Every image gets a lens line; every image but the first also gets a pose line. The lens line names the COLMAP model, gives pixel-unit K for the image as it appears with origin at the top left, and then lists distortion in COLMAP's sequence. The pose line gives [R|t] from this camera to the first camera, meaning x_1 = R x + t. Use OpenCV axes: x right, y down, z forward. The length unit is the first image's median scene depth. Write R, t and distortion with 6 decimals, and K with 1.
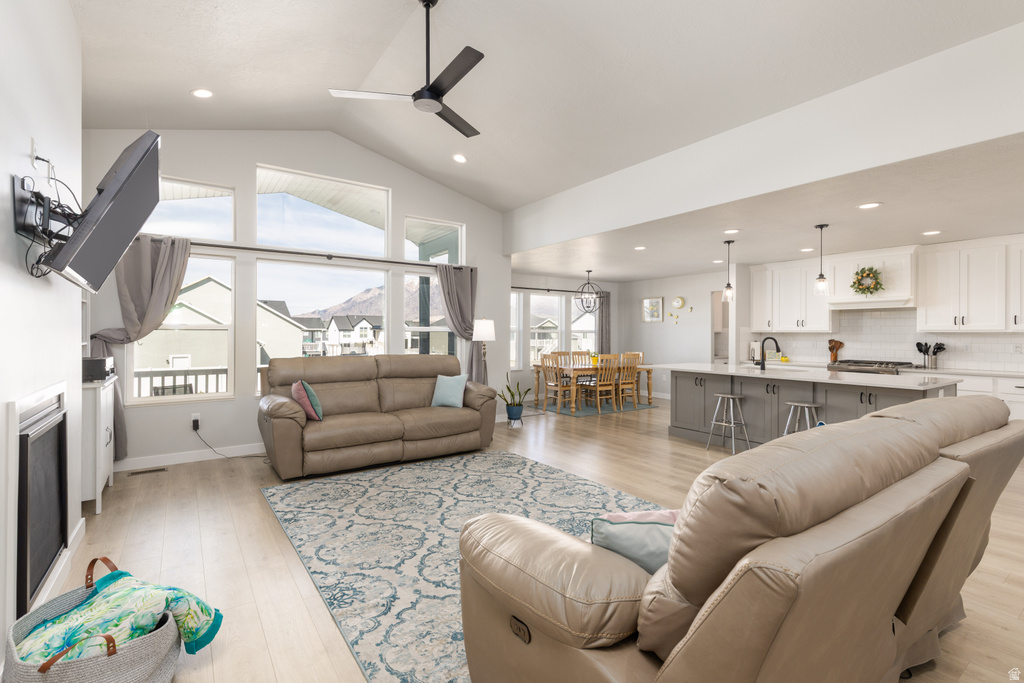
lens RADIAL K [[462.4, 0, 514.6], [0, 462.4, 334.4], [0, 0, 1]] dist [0.005210, -0.002114]
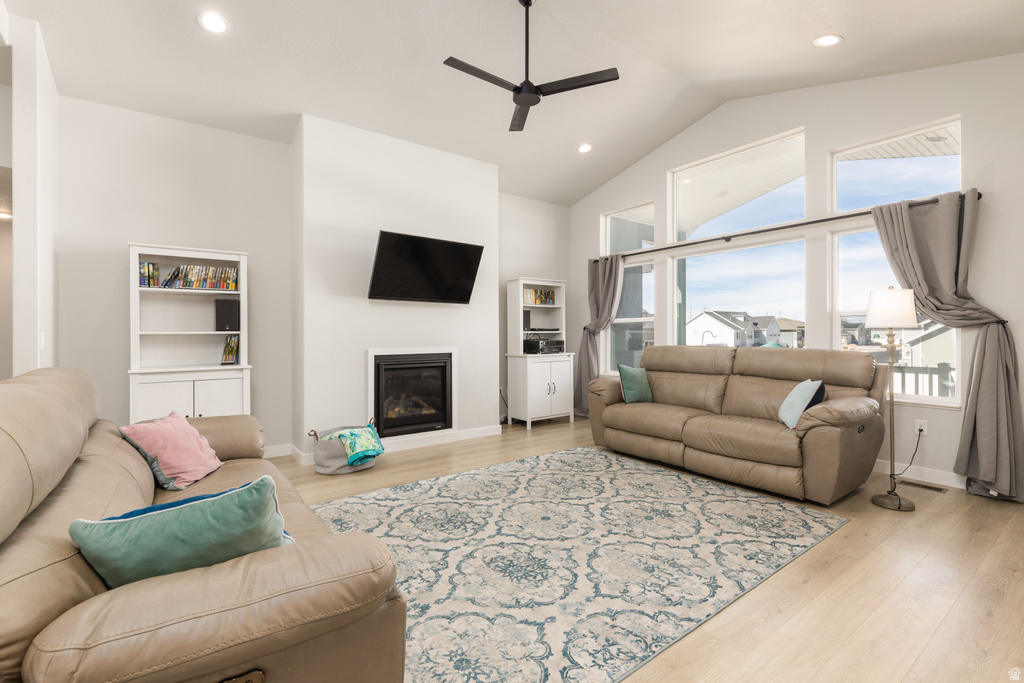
lens RADIAL K [[462.4, 0, 516.9], [0, 462.4, 338.3], [0, 0, 1]] dist [0.005210, -0.002114]
pose [[0.038926, 0.007540, -0.999214, 0.739979], [0.007349, 0.999942, 0.007832, 0.027453], [0.999215, -0.007648, 0.038868, 0.806772]]
